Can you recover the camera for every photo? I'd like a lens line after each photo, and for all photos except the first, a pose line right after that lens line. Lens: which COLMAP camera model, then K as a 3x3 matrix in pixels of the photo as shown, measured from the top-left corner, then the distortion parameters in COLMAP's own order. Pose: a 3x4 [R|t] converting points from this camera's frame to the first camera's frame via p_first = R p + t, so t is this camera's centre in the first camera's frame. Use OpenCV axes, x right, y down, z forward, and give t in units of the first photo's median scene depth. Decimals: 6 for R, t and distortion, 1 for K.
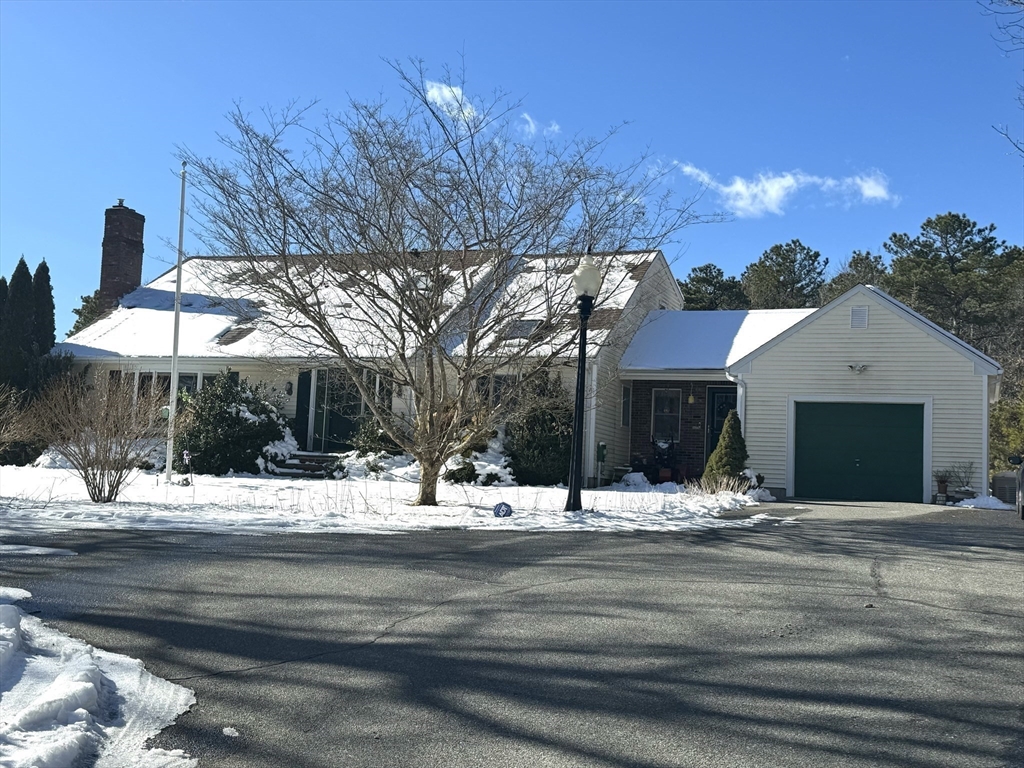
lens RADIAL K [[1225.6, 0, 512.0], [0, 1225.6, 384.0], [0, 0, 1]] dist [0.014167, -0.015736]
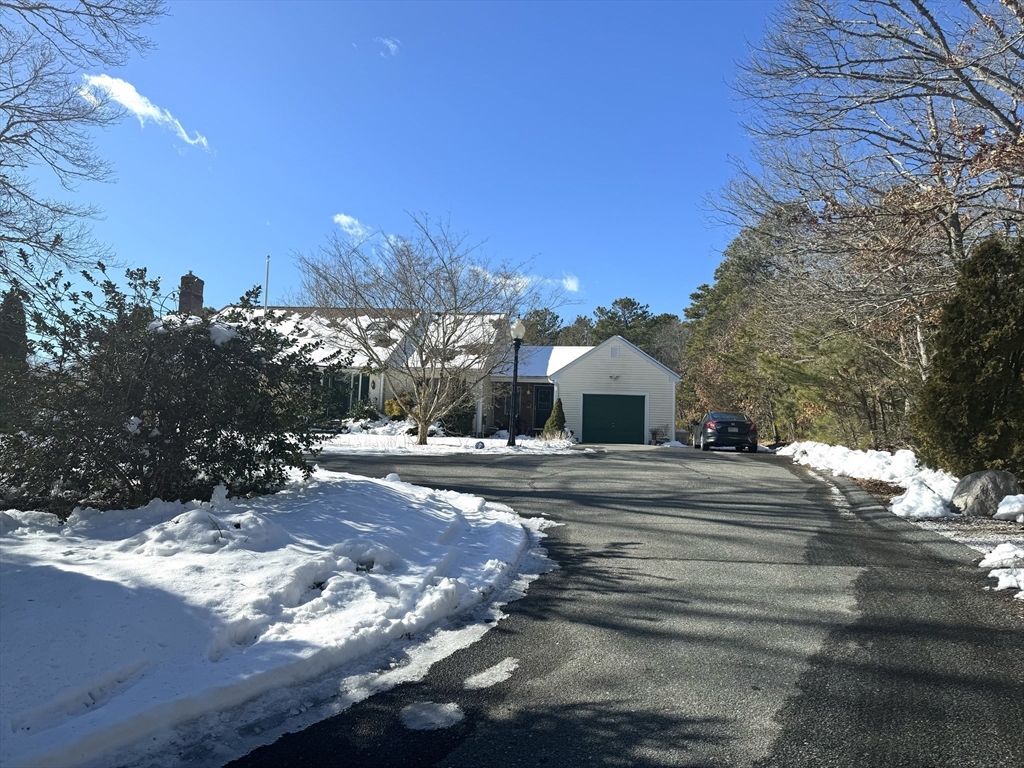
lens RADIAL K [[713.1, 0, 512.0], [0, 713.1, 384.0], [0, 0, 1]] dist [0.059733, -0.003754]
pose [[0.972583, 0.013375, 0.232169, -0.146639], [-0.012934, 0.999910, -0.003424, 0.004200], [-0.232194, 0.000327, 0.972669, -0.088574]]
